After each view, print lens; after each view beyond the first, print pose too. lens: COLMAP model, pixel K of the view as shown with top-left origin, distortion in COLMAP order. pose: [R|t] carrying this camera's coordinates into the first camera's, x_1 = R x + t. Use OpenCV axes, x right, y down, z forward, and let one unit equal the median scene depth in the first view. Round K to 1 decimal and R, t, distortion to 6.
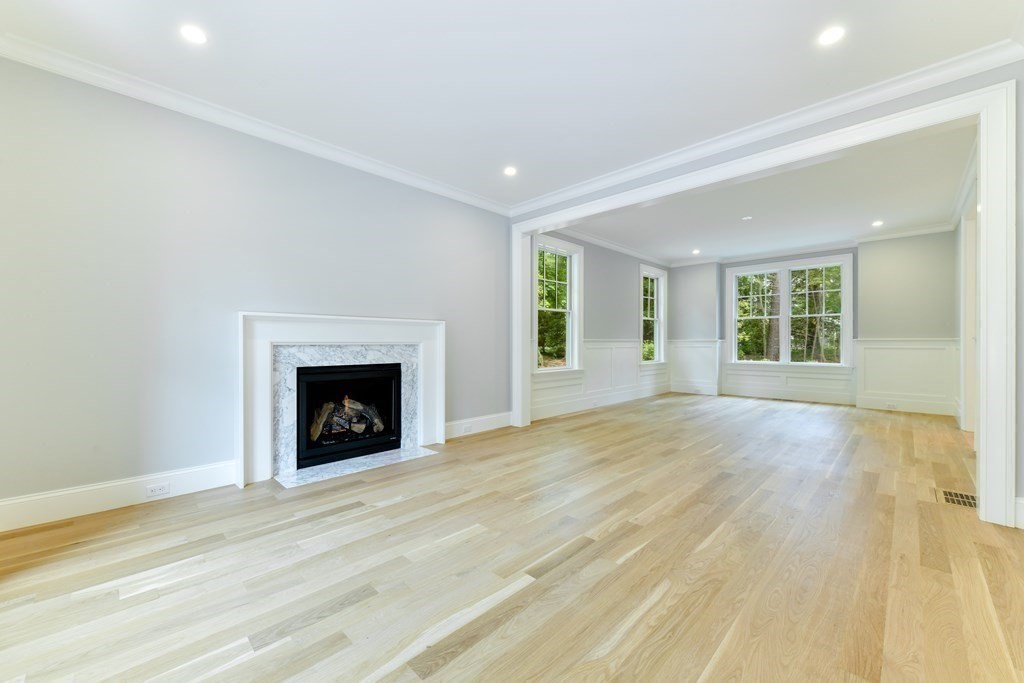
lens RADIAL K [[406.3, 0, 513.0], [0, 406.3, 343.3], [0, 0, 1]] dist [-0.000391, 0.000099]
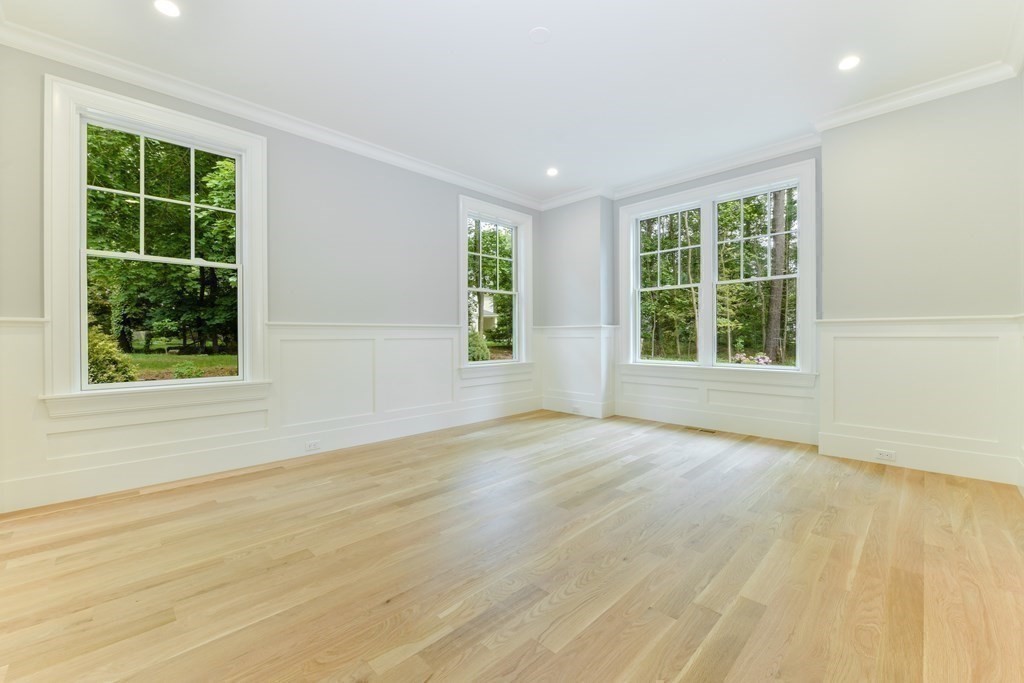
lens RADIAL K [[414.0, 0, 519.3], [0, 414.0, 337.2], [0, 0, 1]] dist [-0.003471, -0.000867]
pose [[0.999933, -0.003518, -0.011010, 0.784217], [0.003538, 0.999992, 0.001777, 0.014450], [0.011004, -0.001816, 0.999938, 0.786048]]
